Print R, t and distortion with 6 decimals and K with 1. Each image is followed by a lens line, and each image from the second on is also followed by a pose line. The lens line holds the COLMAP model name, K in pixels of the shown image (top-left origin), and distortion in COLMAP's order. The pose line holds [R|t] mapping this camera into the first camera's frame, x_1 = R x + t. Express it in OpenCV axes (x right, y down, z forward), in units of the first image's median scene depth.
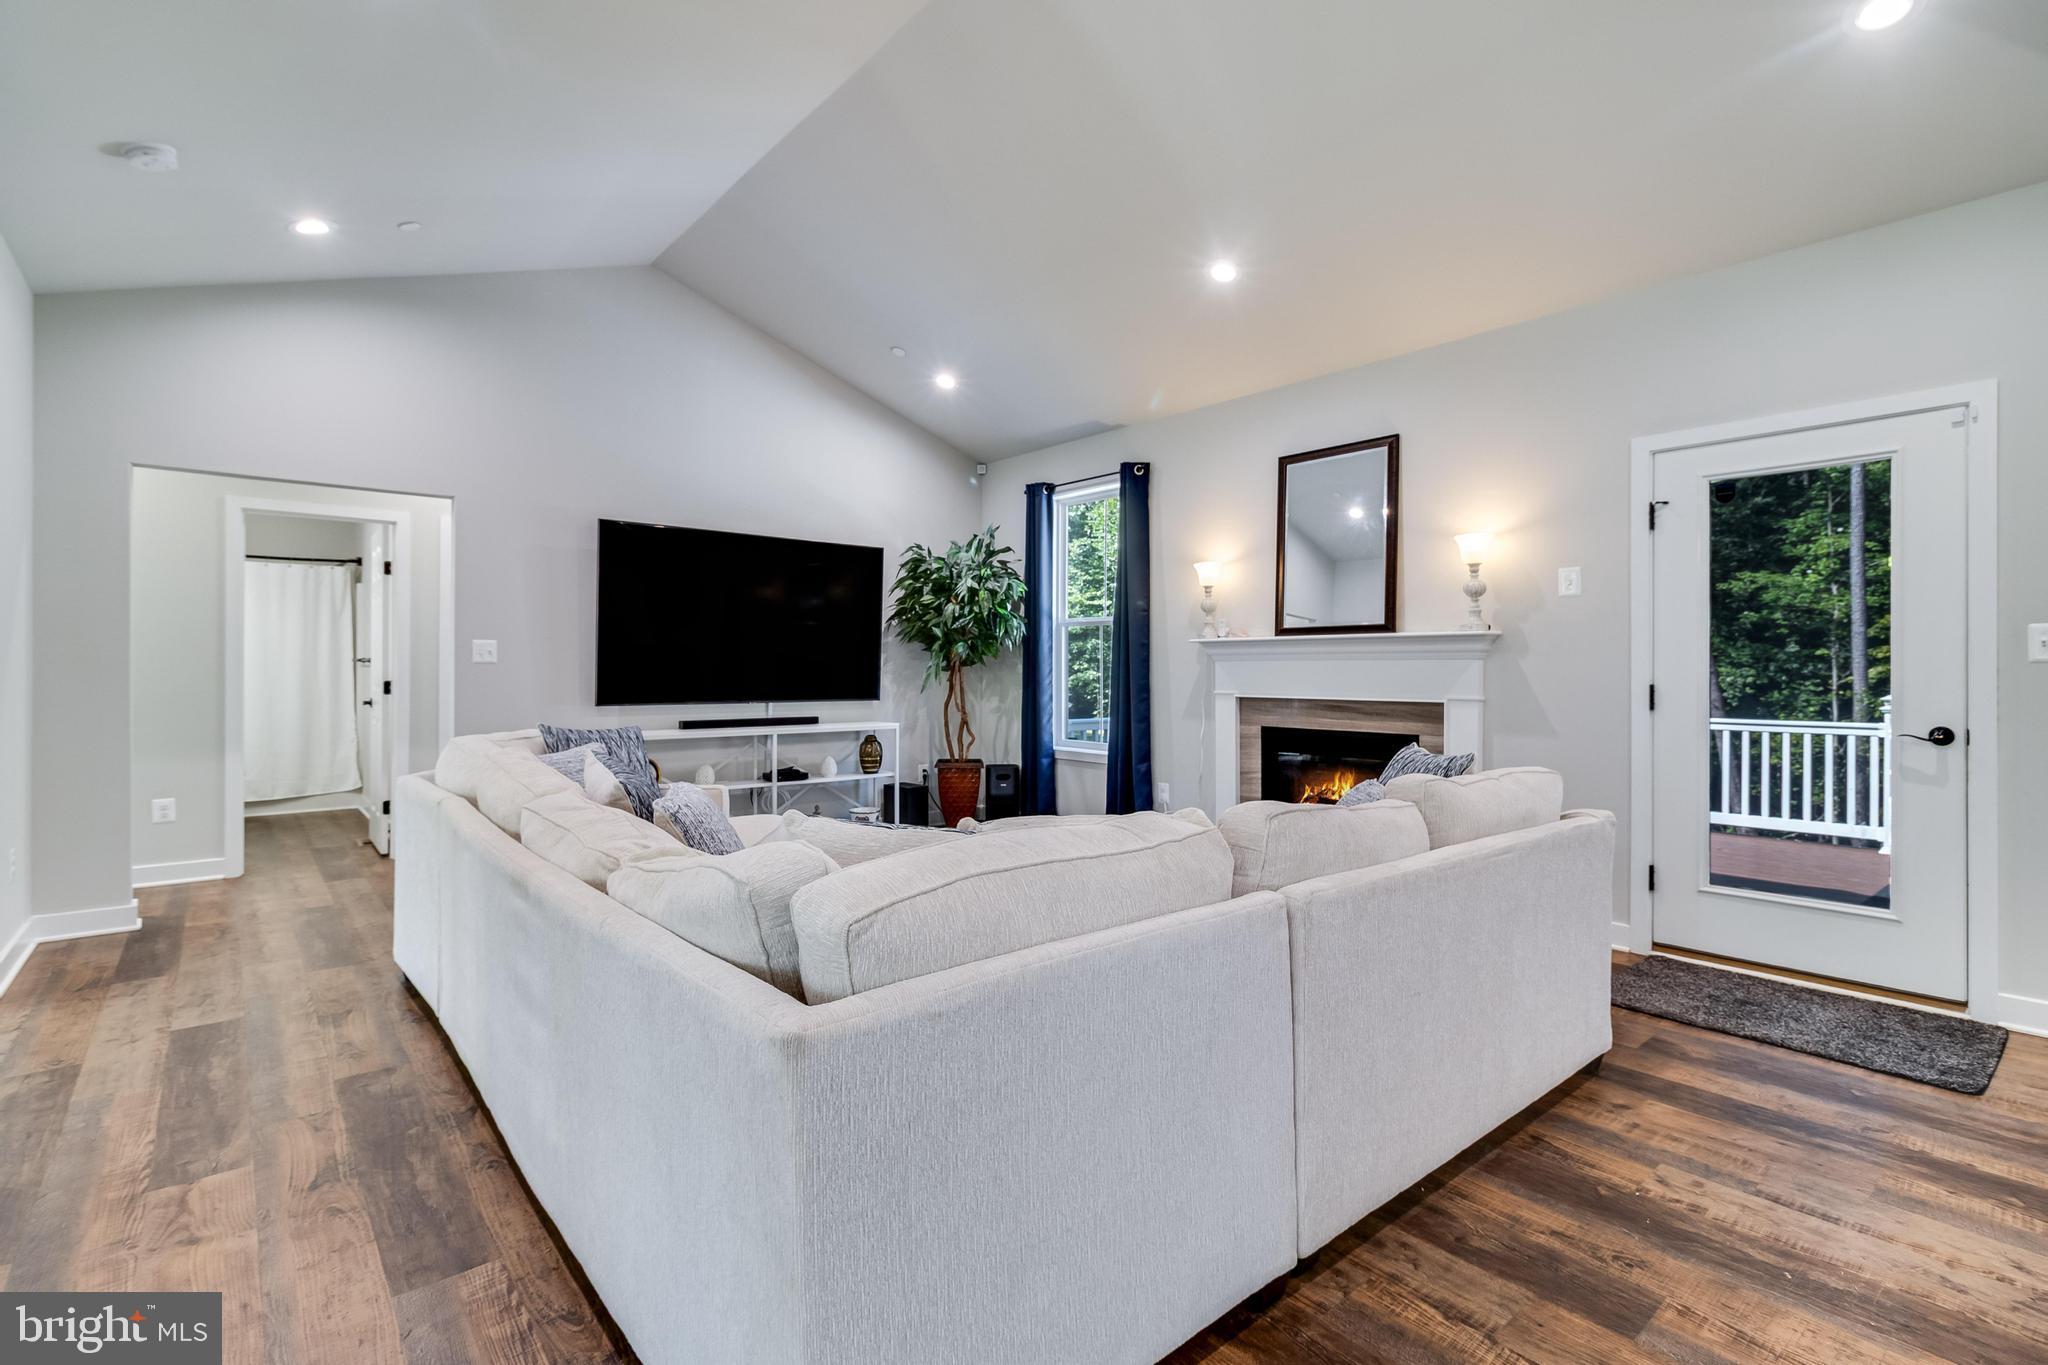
lens RADIAL K [[943.4, 0, 1025.0], [0, 943.4, 665.8], [0, 0, 1]] dist [-0.003750, 0.005463]
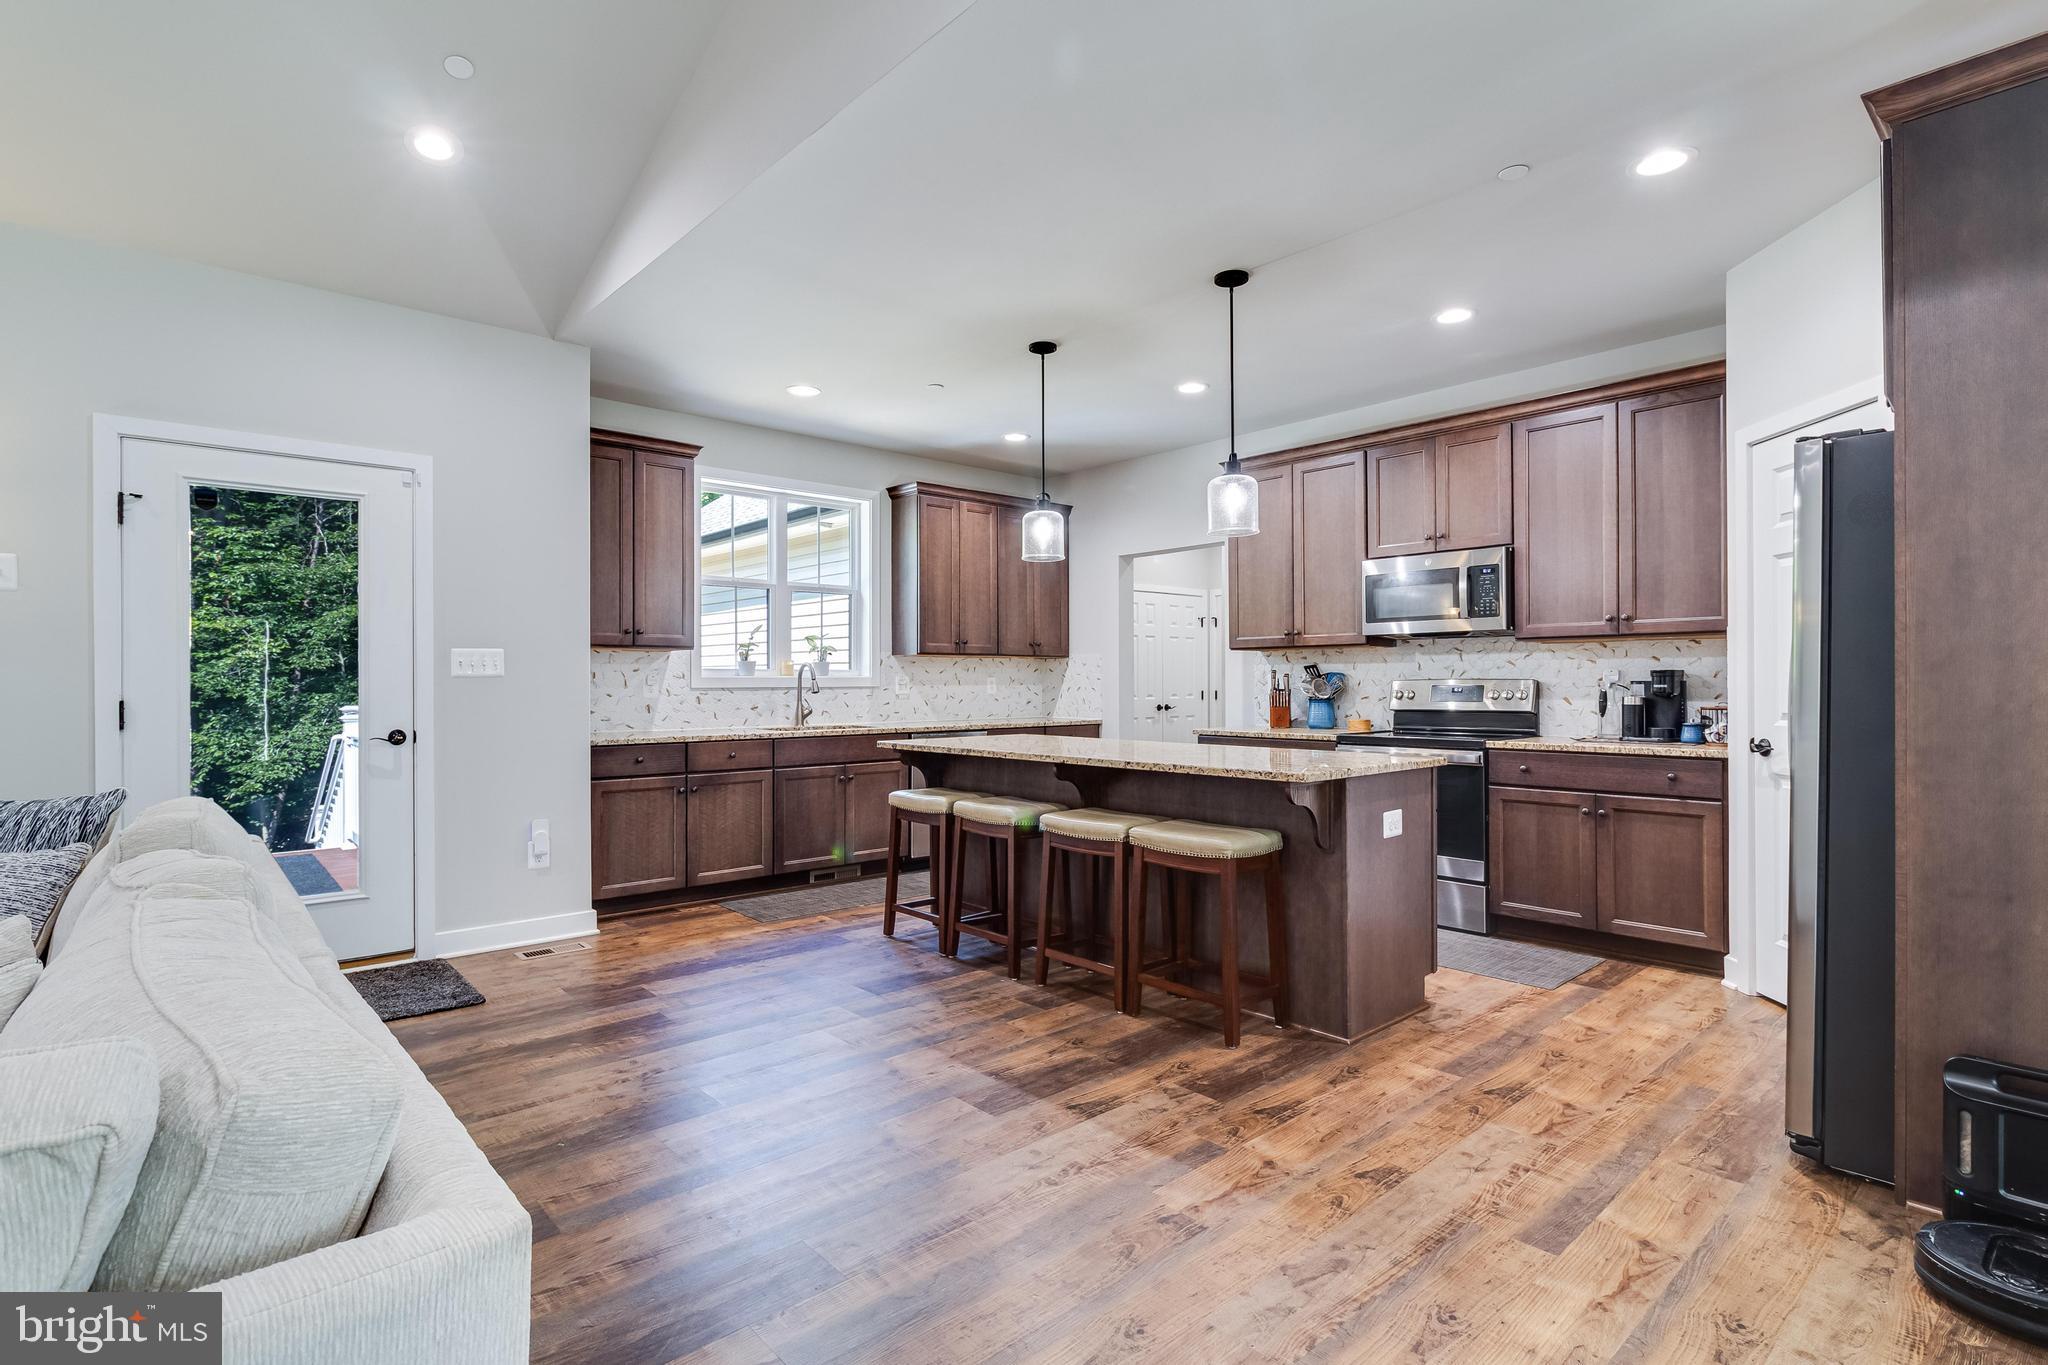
lens RADIAL K [[994.7, 0, 1024.0], [0, 994.7, 682.5], [0, 0, 1]] dist [-0.001321, -0.000165]
pose [[-0.025770, -0.003035, 0.999663, -0.191169], [-0.000019, 0.999995, 0.003035, -0.000210], [-0.999668, 0.000060, -0.025770, 0.128435]]
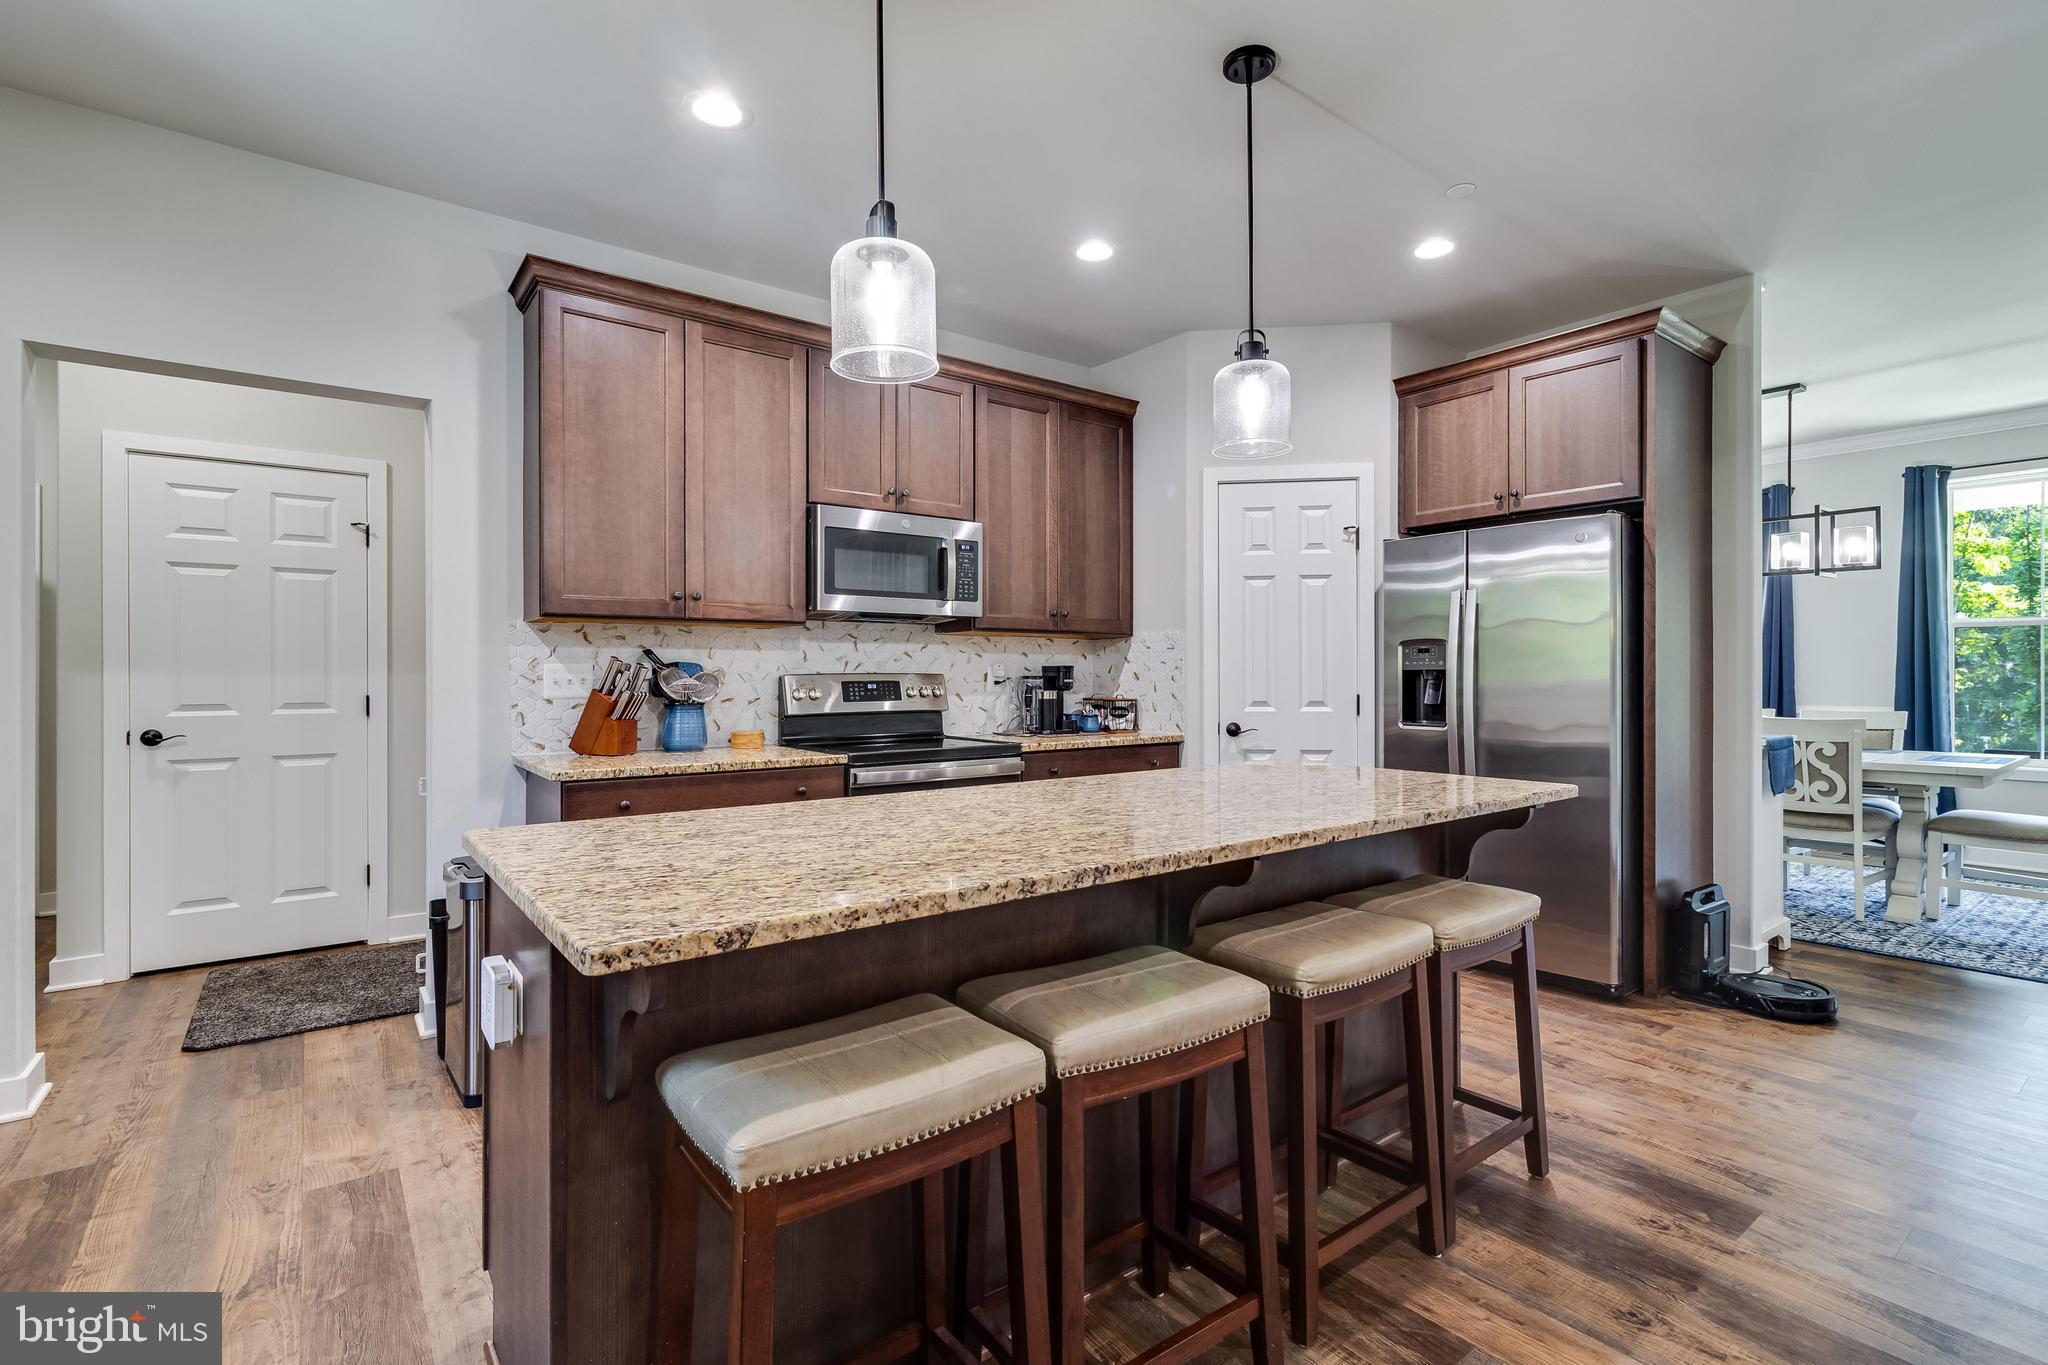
lens RADIAL K [[943.2, 0, 1022.6], [0, 943.2, 673.5], [0, 0, 1]] dist [-0.000076, -0.000571]
pose [[-0.998535, -0.001598, 0.054084, 0.566834], [-0.001862, 0.999987, -0.004839, 0.002795], [-0.054075, -0.004933, -0.998525, 0.399644]]
